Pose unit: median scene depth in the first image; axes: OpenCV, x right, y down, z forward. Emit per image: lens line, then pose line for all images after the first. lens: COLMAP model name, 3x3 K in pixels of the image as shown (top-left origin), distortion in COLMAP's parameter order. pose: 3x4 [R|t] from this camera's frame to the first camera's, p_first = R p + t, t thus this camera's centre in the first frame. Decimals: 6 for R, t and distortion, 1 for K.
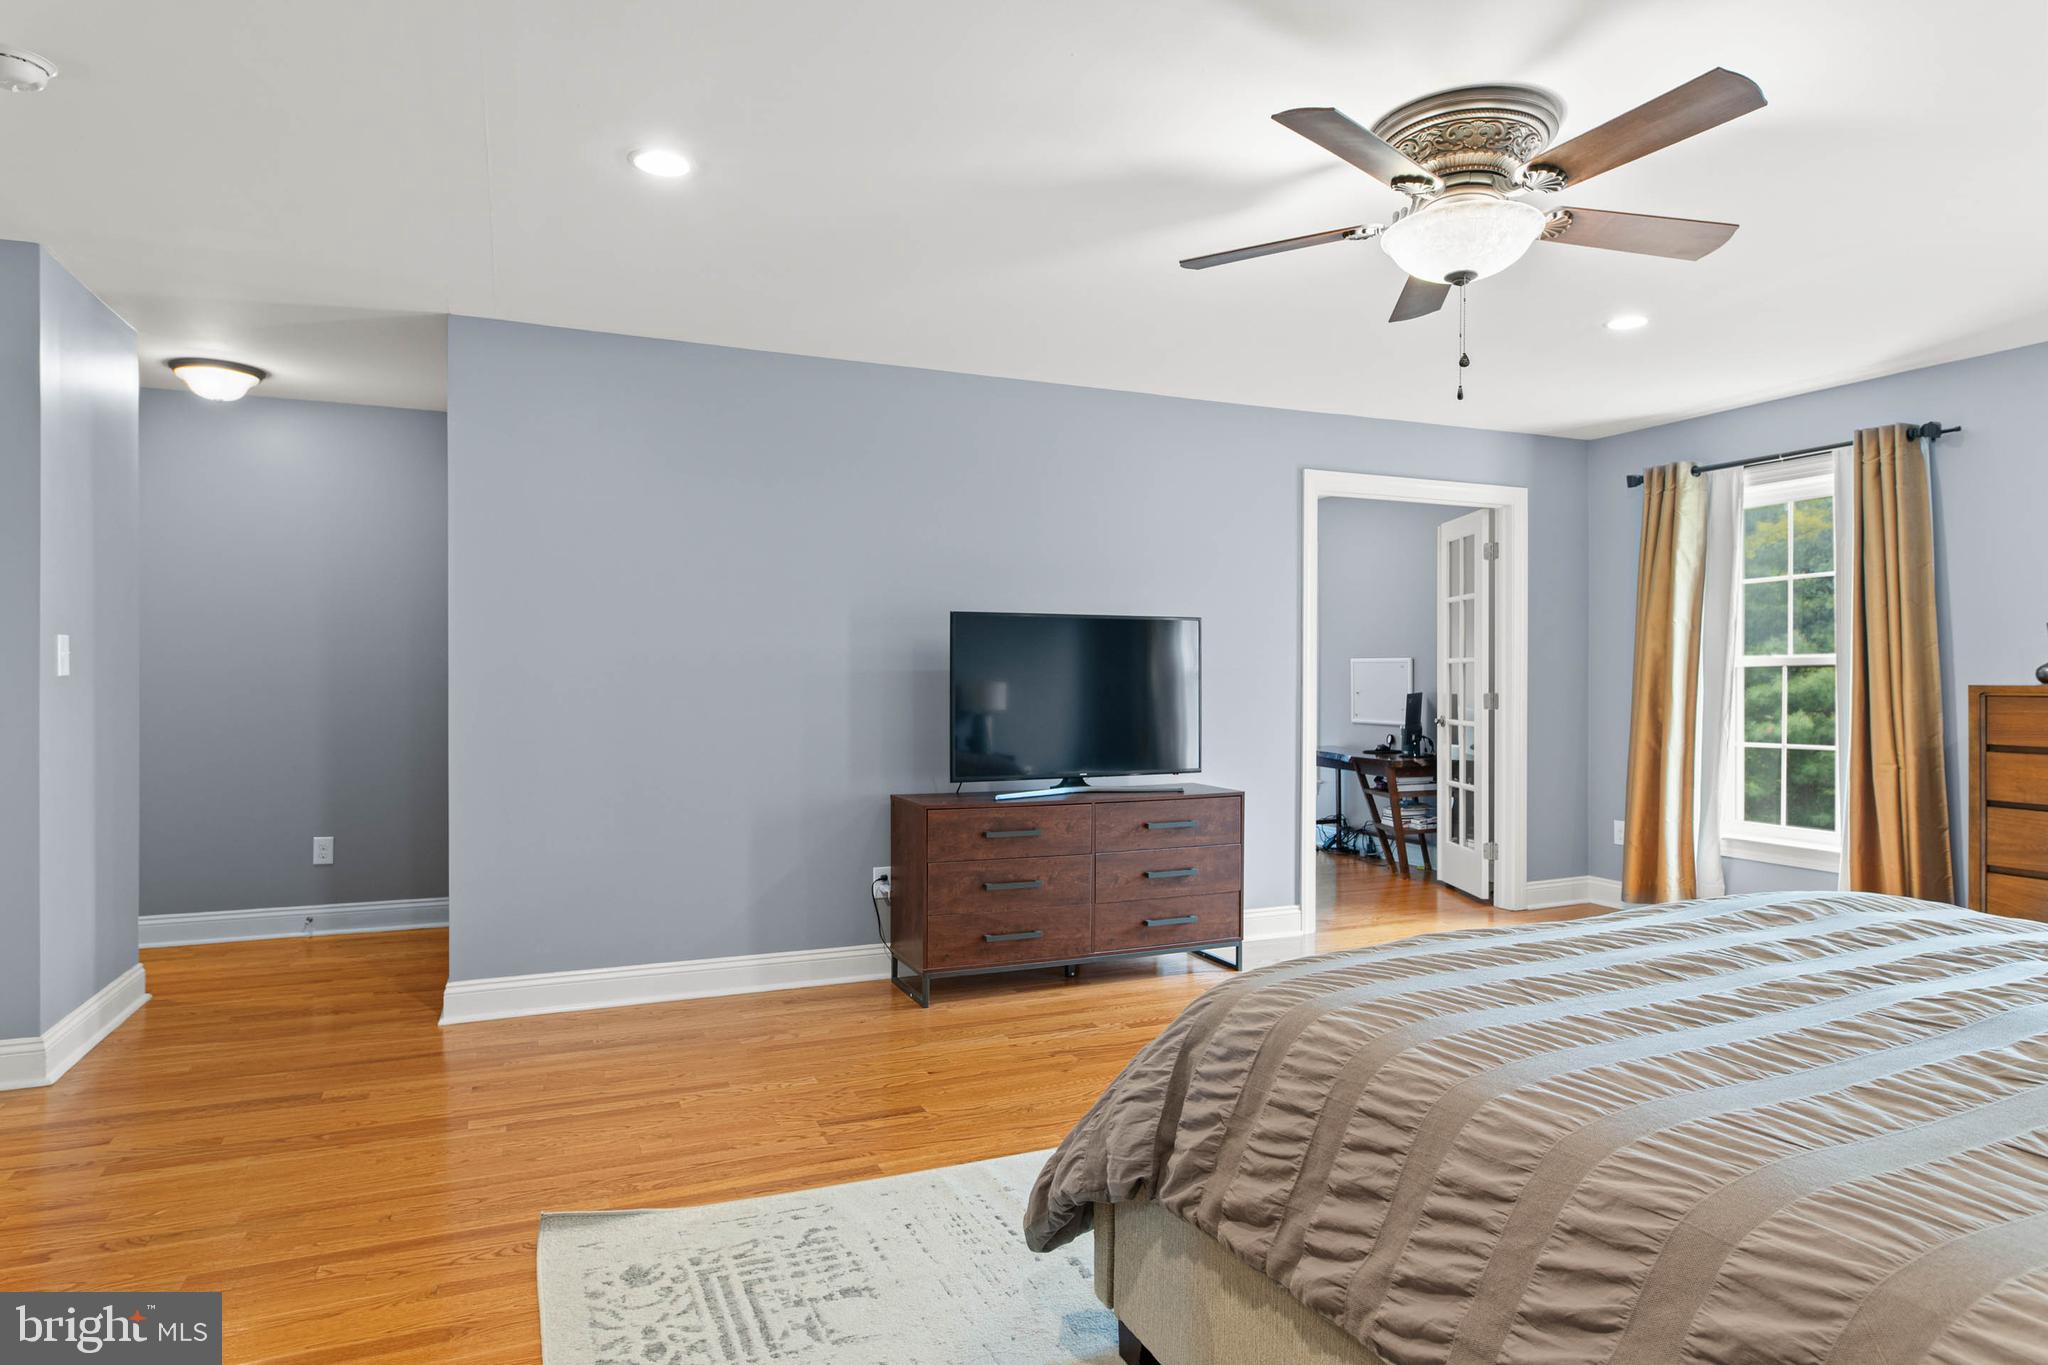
lens RADIAL K [[1179.7, 0, 1015.8], [0, 1179.7, 683.4], [0, 0, 1]] dist [0.001882, -0.002869]
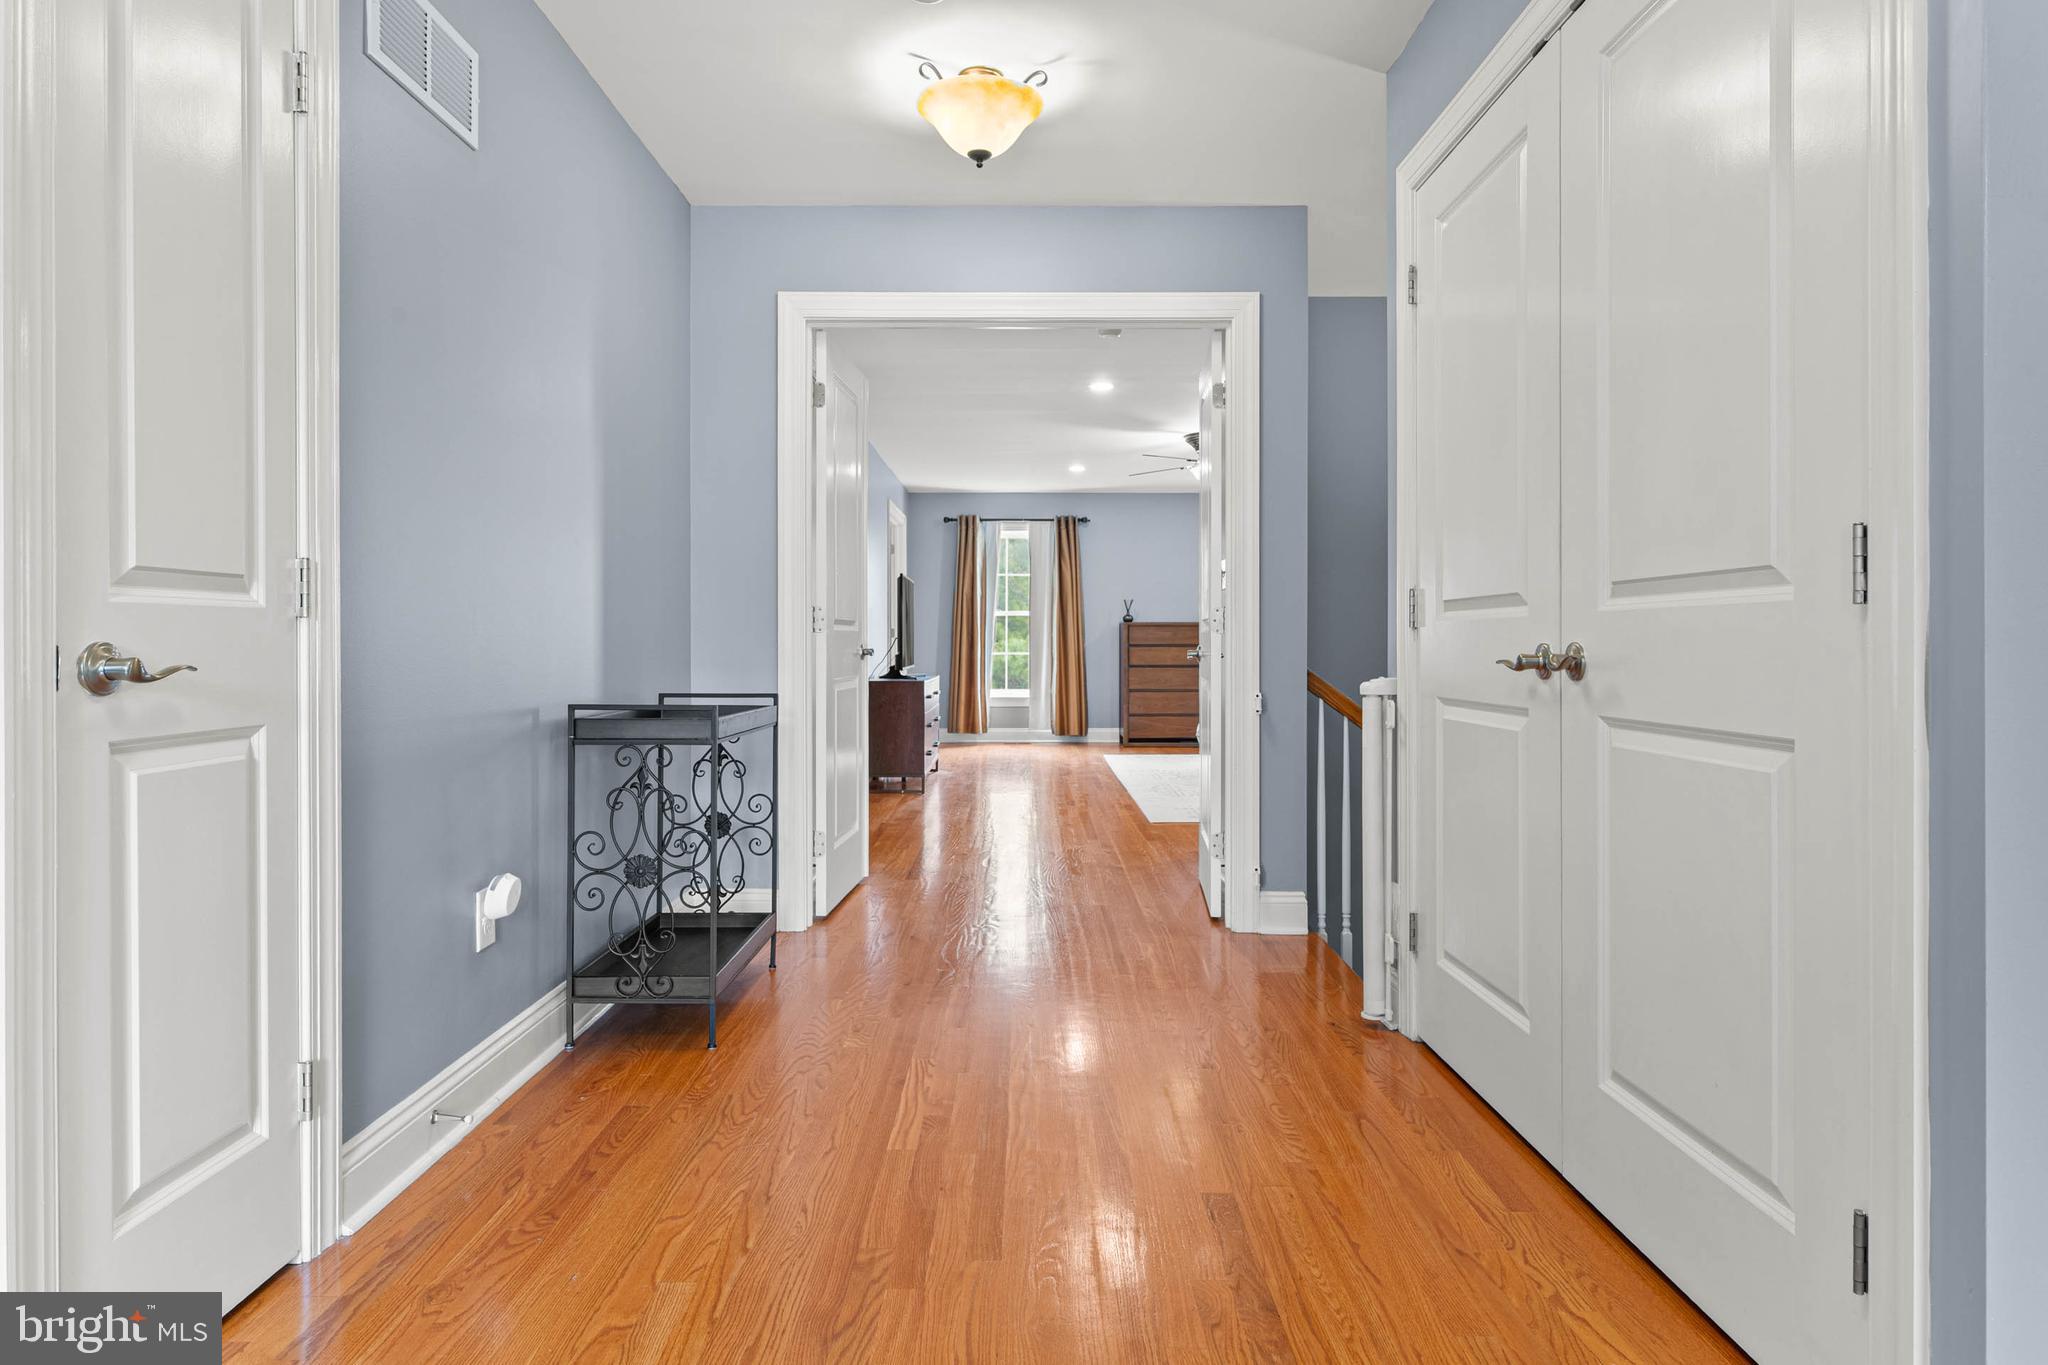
lens RADIAL K [[1179.7, 0, 1024.7], [0, 1179.7, 665.2], [0, 0, 1]] dist [0.001882, -0.002869]
pose [[0.392813, -0.016252, 0.919475, -1.420031], [0.006584, 0.999868, 0.014861, 0.046877], [-0.919595, 0.000216, 0.392868, 0.133814]]
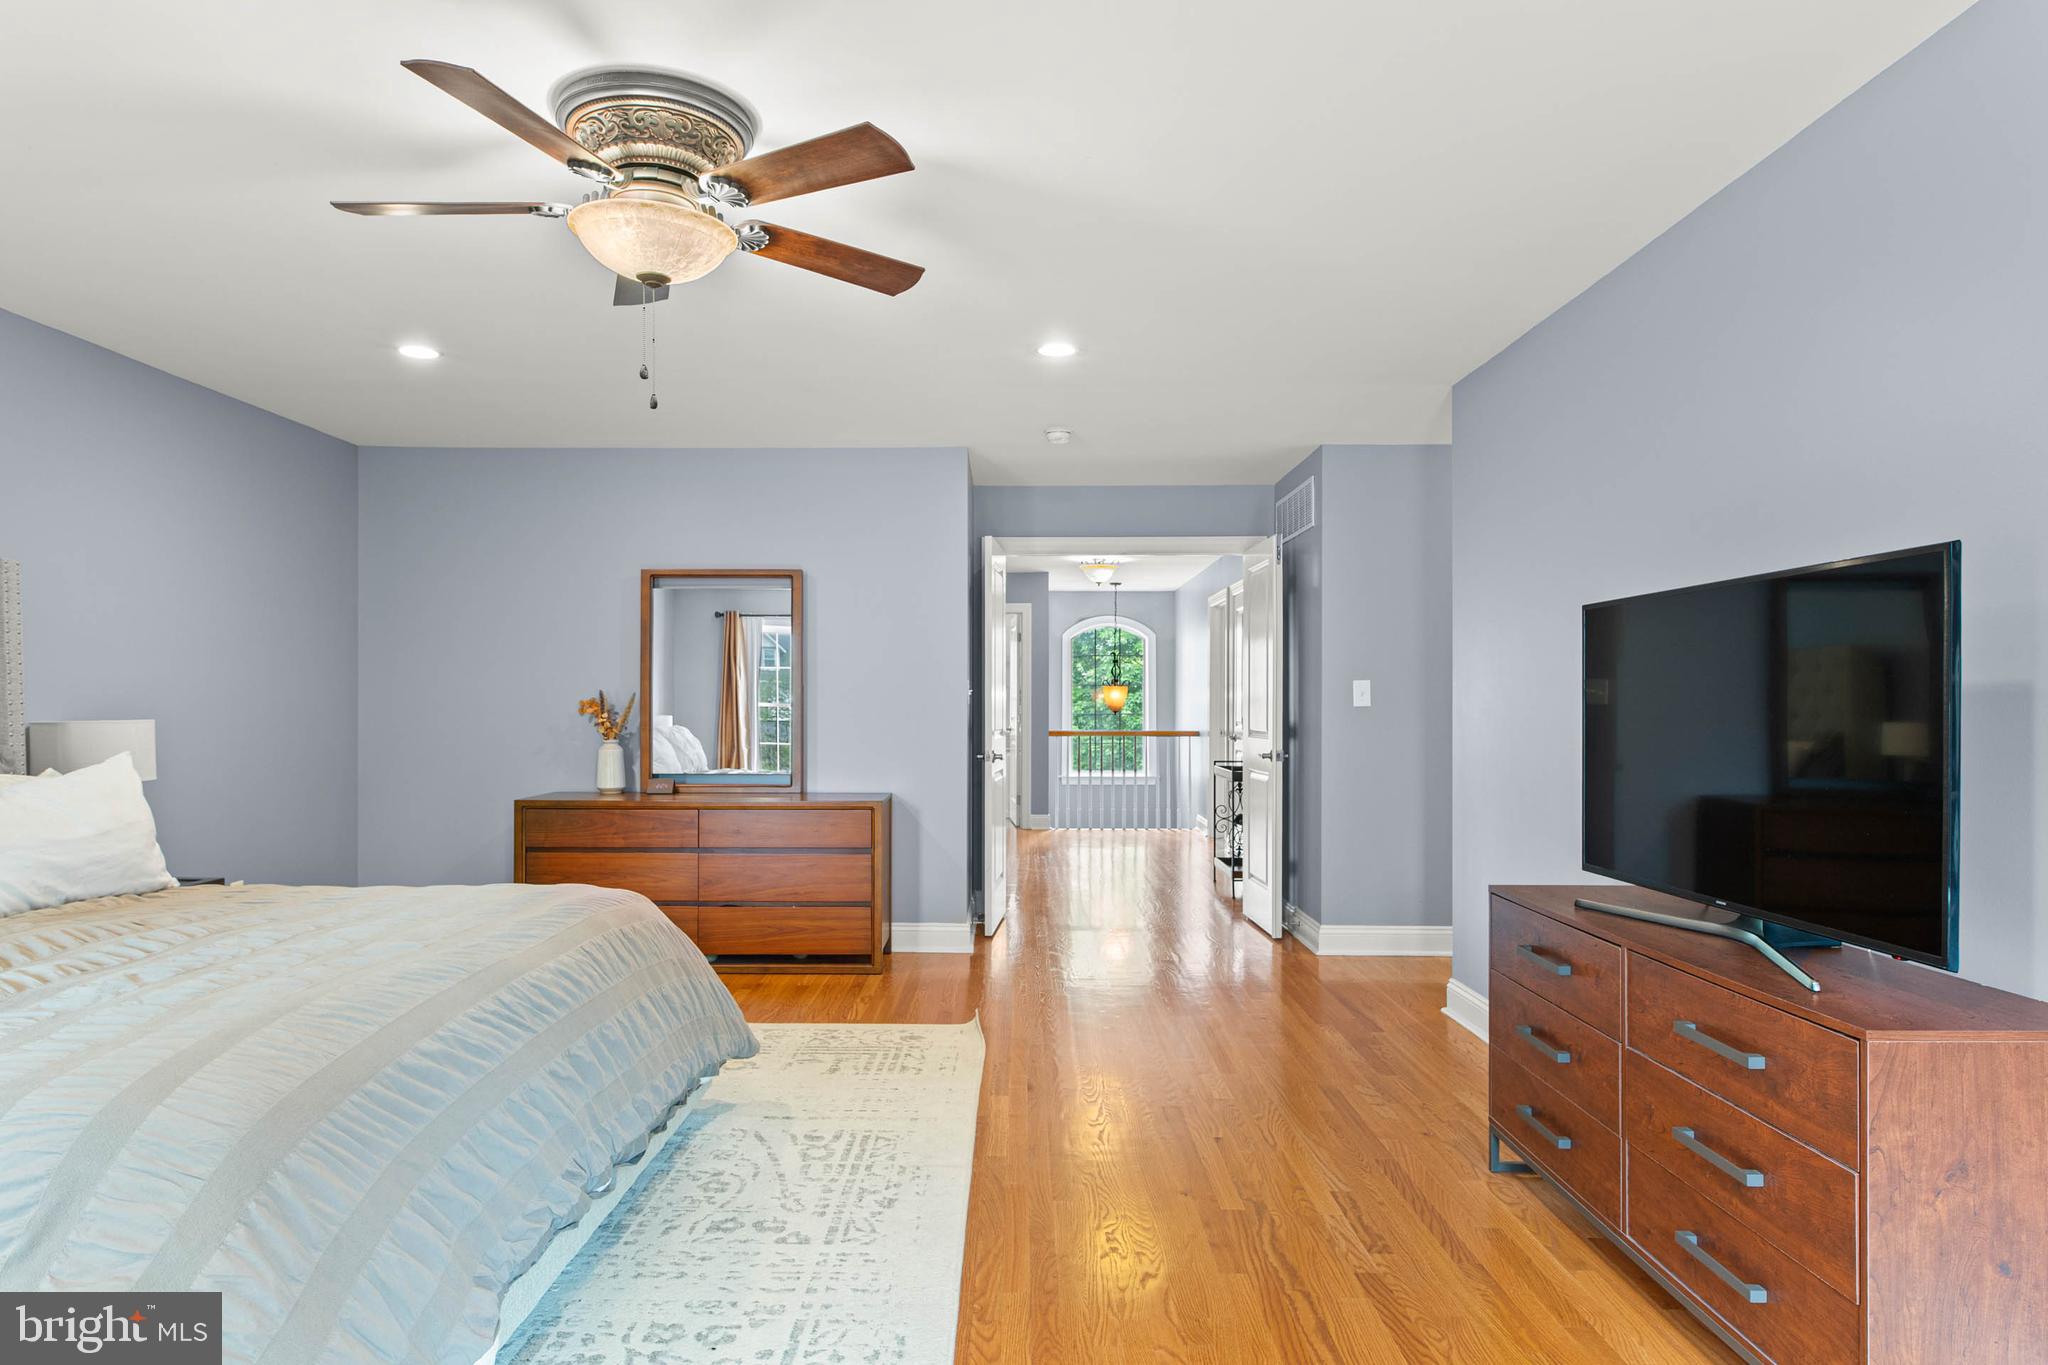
lens RADIAL K [[1179.7, 0, 1007.3], [0, 1179.7, 691.9], [0, 0, 1]] dist [0.001882, -0.002869]
pose [[-0.408210, -0.012910, -0.912797, 0.596218], [-0.006923, 0.999915, -0.011046, -0.003426], [0.912862, 0.001810, -0.408264, 0.874830]]
